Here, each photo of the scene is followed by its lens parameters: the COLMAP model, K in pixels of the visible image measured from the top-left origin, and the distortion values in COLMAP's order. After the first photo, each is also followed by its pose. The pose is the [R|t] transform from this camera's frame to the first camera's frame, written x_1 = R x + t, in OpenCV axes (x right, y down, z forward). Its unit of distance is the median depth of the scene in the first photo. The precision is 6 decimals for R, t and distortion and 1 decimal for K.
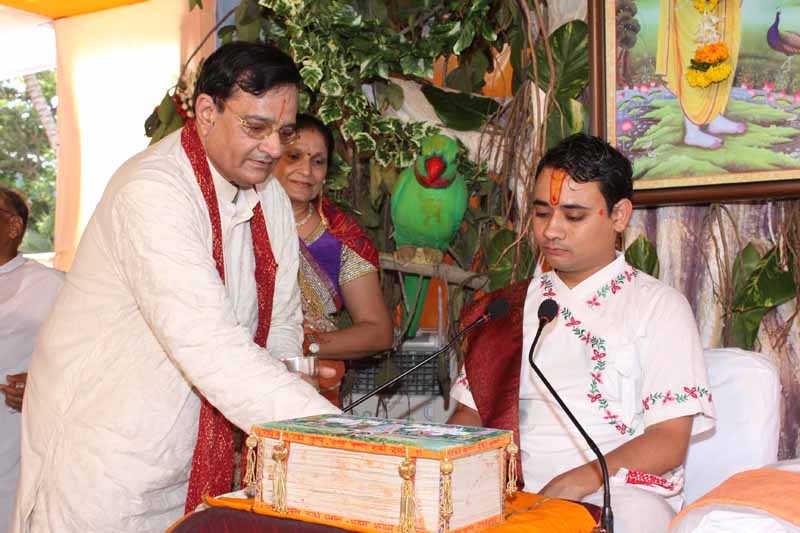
lens RADIAL K [[1079.3, 0, 400.0], [0, 1079.3, 266.5], [0, 0, 1]] dist [-0.046458, 0.005646]
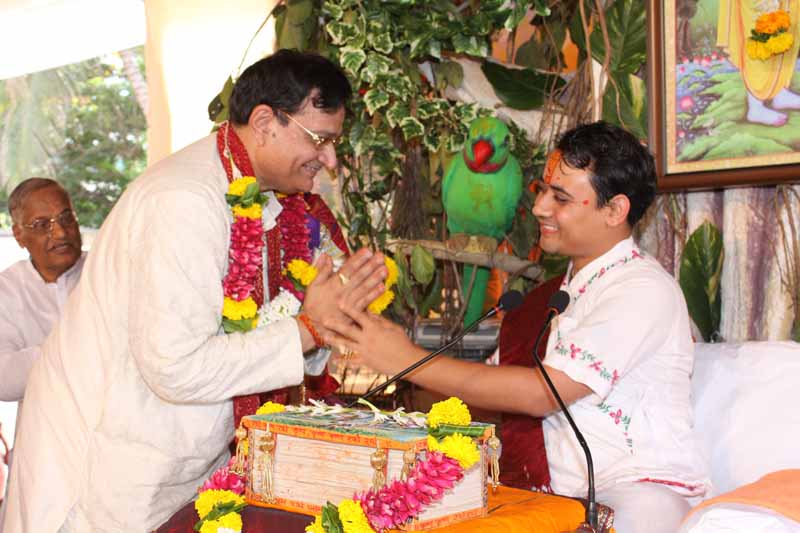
lens RADIAL K [[1208.4, 0, 400.0], [0, 1208.4, 266.5], [0, 0, 1]] dist [-0.019208, 0.057847]
pose [[0.992815, -0.009577, -0.119278, 0.088021], [0.010972, 0.999879, 0.011038, -0.003408], [0.119157, -0.012267, 0.992800, -0.066932]]
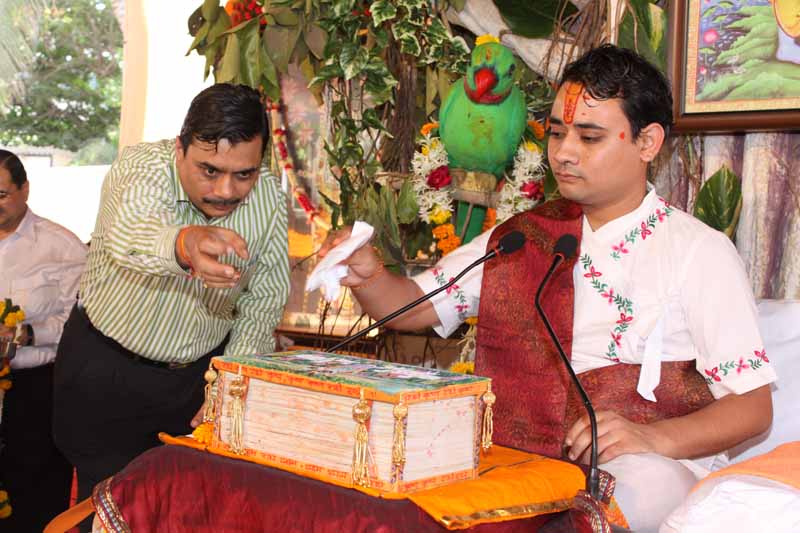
lens RADIAL K [[1257.3, 0, 400.0], [0, 1257.3, 266.5], [0, 0, 1]] dist [0.025498, -0.130616]
pose [[0.993665, 0.041038, -0.104623, 0.078099], [-0.034892, 0.997594, 0.059905, -0.000119], [0.106830, -0.055875, 0.992706, -0.026157]]
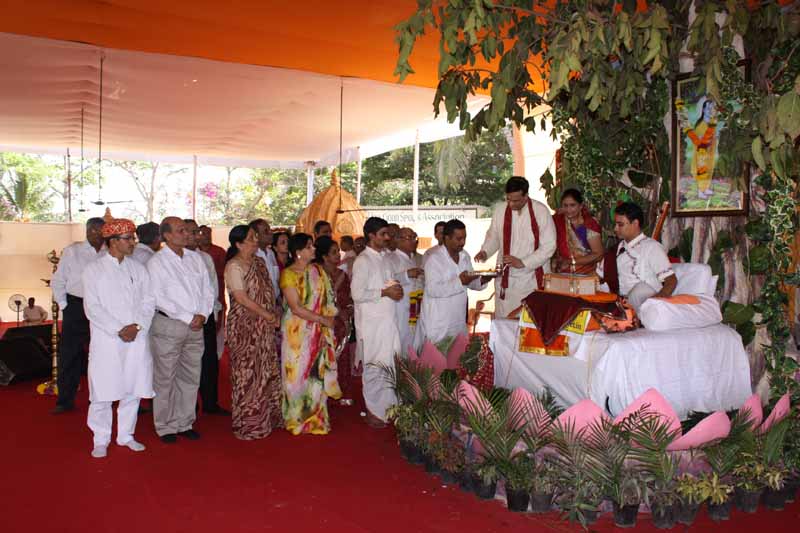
lens RADIAL K [[711.0, 0, 400.0], [0, 711.0, 266.5], [0, 0, 1]] dist [-0.177714, -0.002165]
pose [[0.889276, 0.031261, -0.456302, 0.396644], [0.000714, 0.997565, 0.069732, -0.052404], [0.457371, -0.062337, 0.887088, -1.114068]]
